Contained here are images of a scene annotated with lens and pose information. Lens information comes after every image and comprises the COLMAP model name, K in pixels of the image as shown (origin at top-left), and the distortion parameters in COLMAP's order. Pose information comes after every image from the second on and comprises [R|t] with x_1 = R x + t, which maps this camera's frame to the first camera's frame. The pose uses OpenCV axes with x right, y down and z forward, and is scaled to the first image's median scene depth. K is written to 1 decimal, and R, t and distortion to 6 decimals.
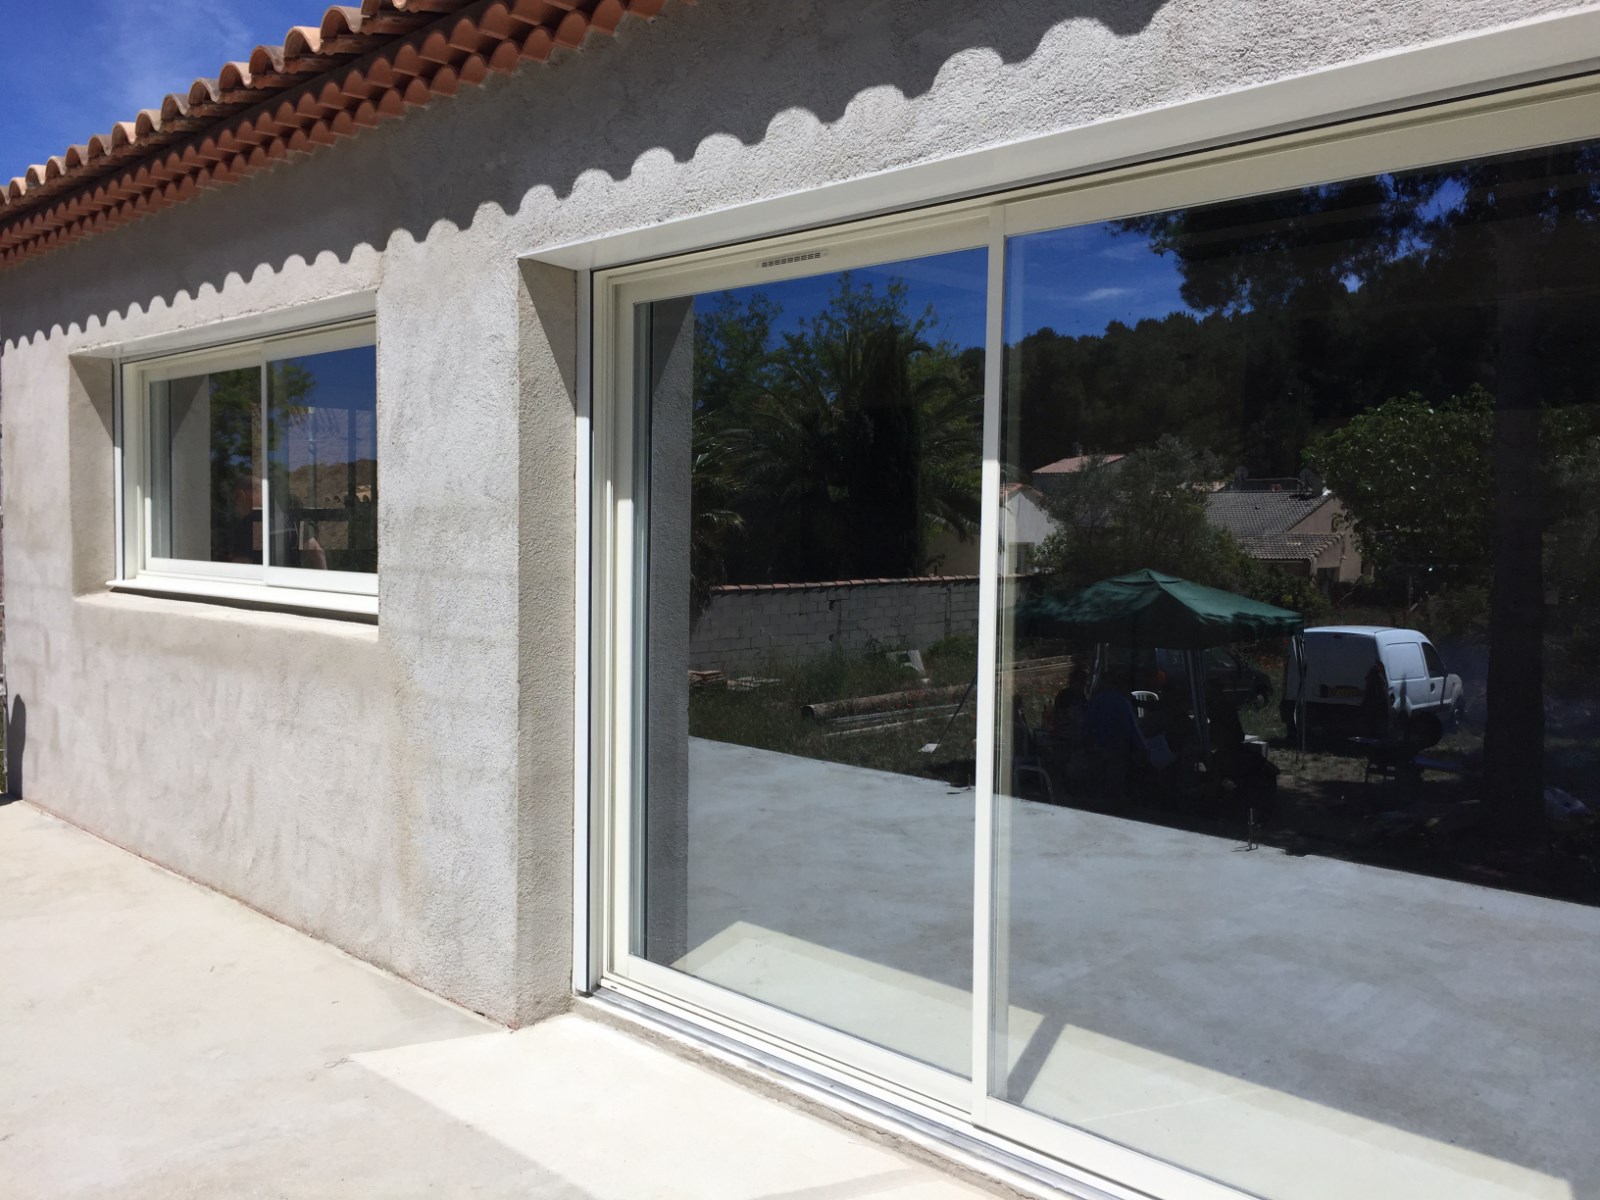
lens RADIAL K [[1357.6, 0, 801.0], [0, 1357.6, 593.4], [0, 0, 1]] dist [0.079268, -0.112746]
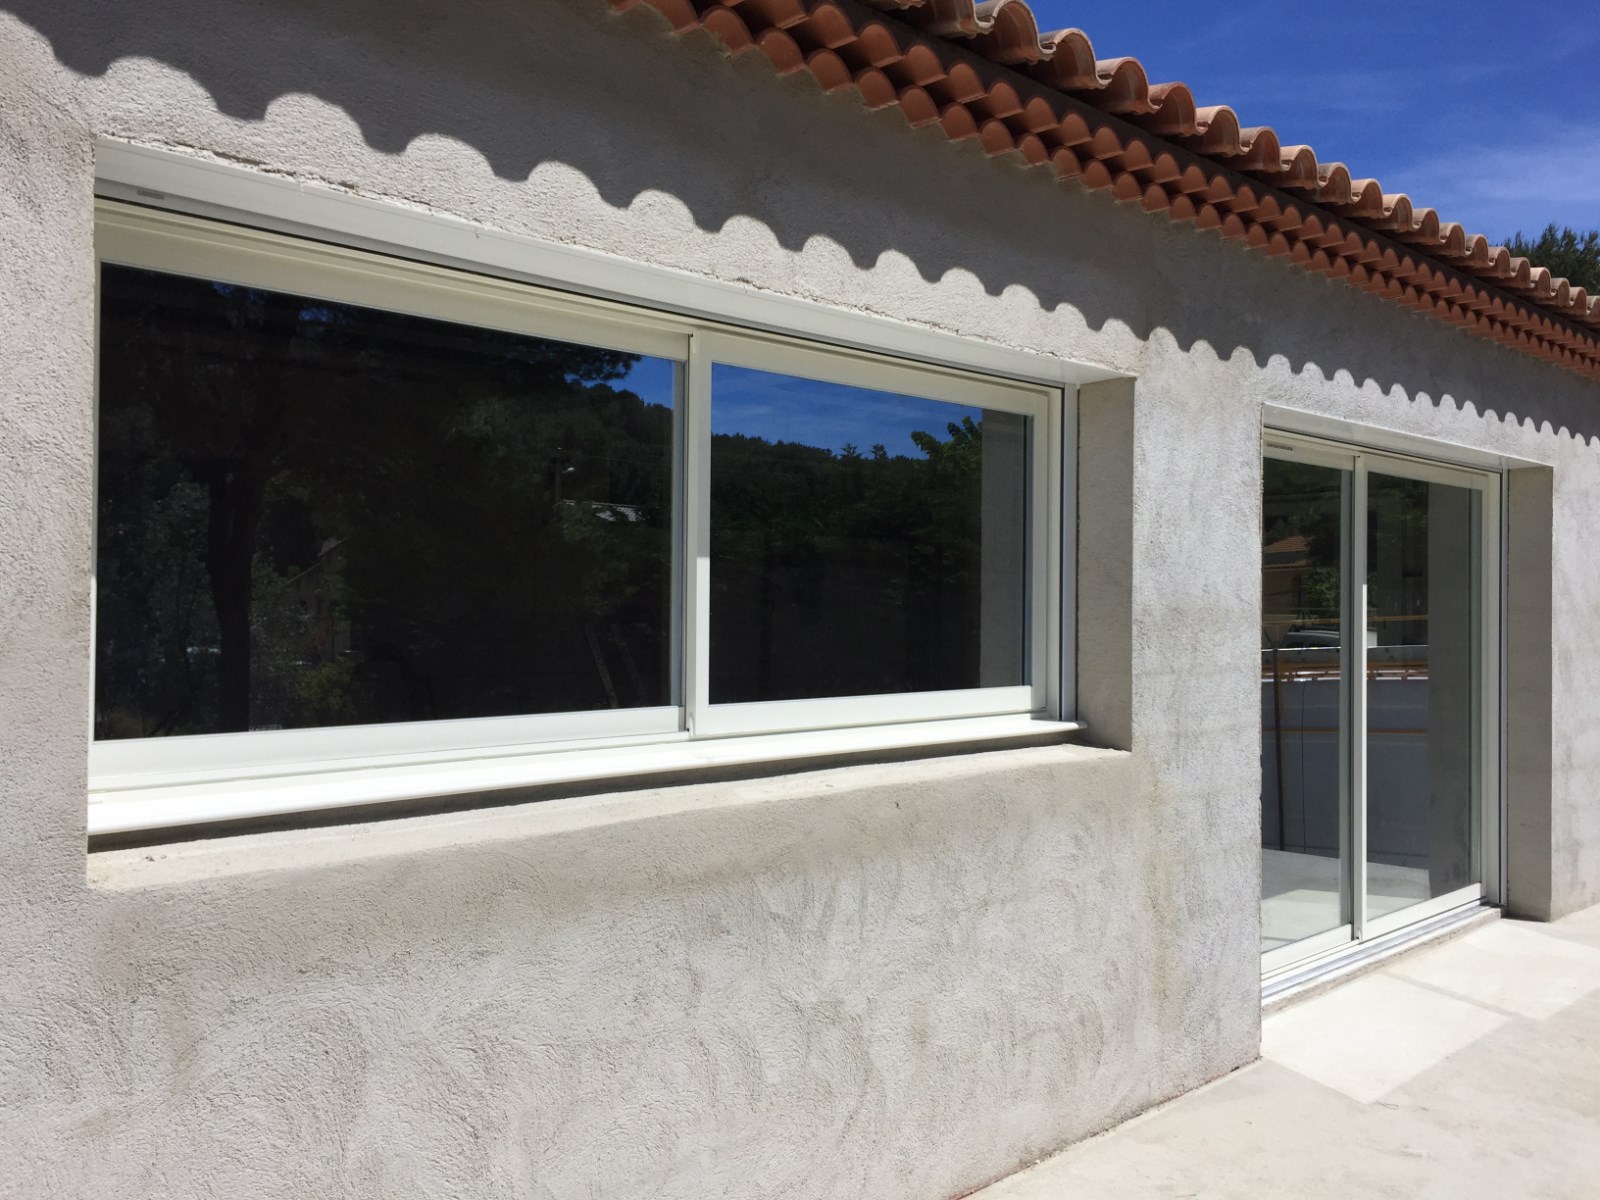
lens RADIAL K [[1357.6, 0, 794.5], [0, 1357.6, 598.6], [0, 0, 1]] dist [0.079268, -0.112746]
pose [[0.024844, -0.003620, 0.999685, -1.021818], [0.048281, 0.998831, 0.002417, -0.068484], [-0.998525, 0.048206, 0.024990, 0.994337]]
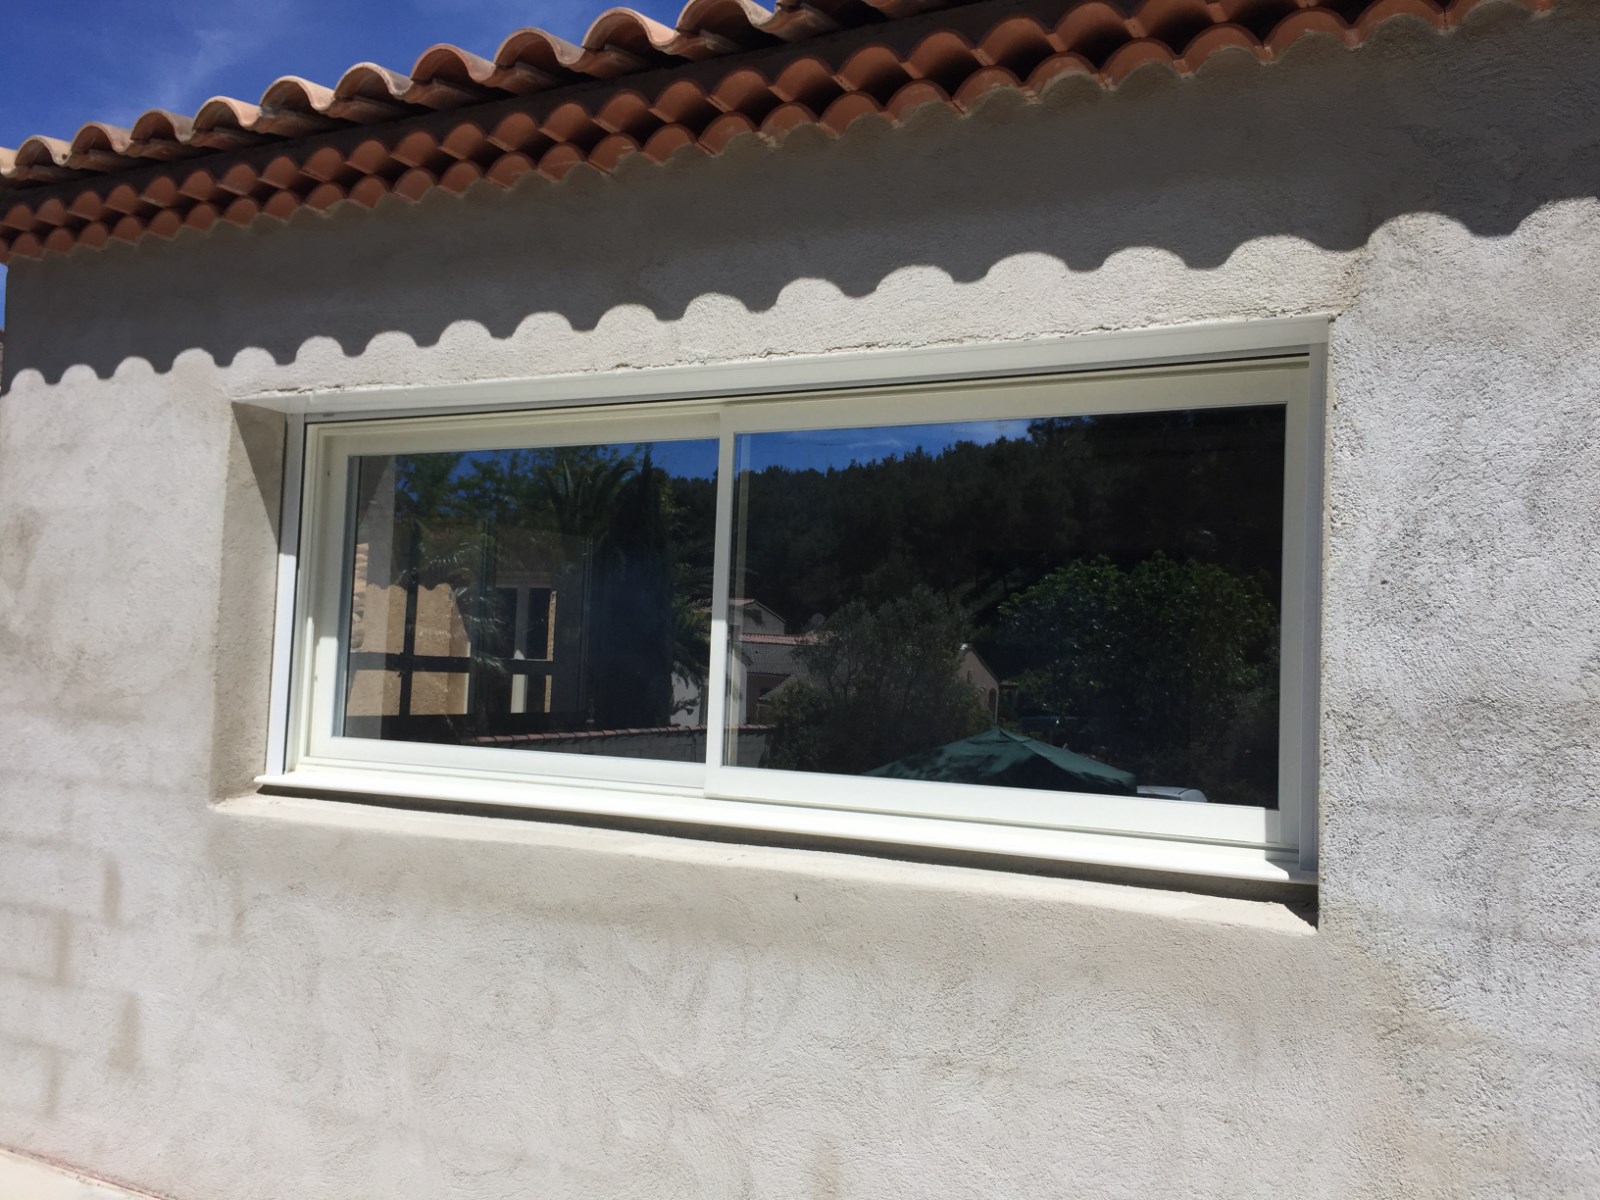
lens RADIAL K [[1357.6, 0, 796.3], [0, 1357.6, 611.1], [0, 0, 1]] dist [0.079268, -0.112746]
pose [[0.953288, 0.038748, 0.299568, -0.566560], [-0.011550, 0.995689, -0.092034, -0.034788], [-0.301843, 0.084275, 0.949625, 0.433690]]
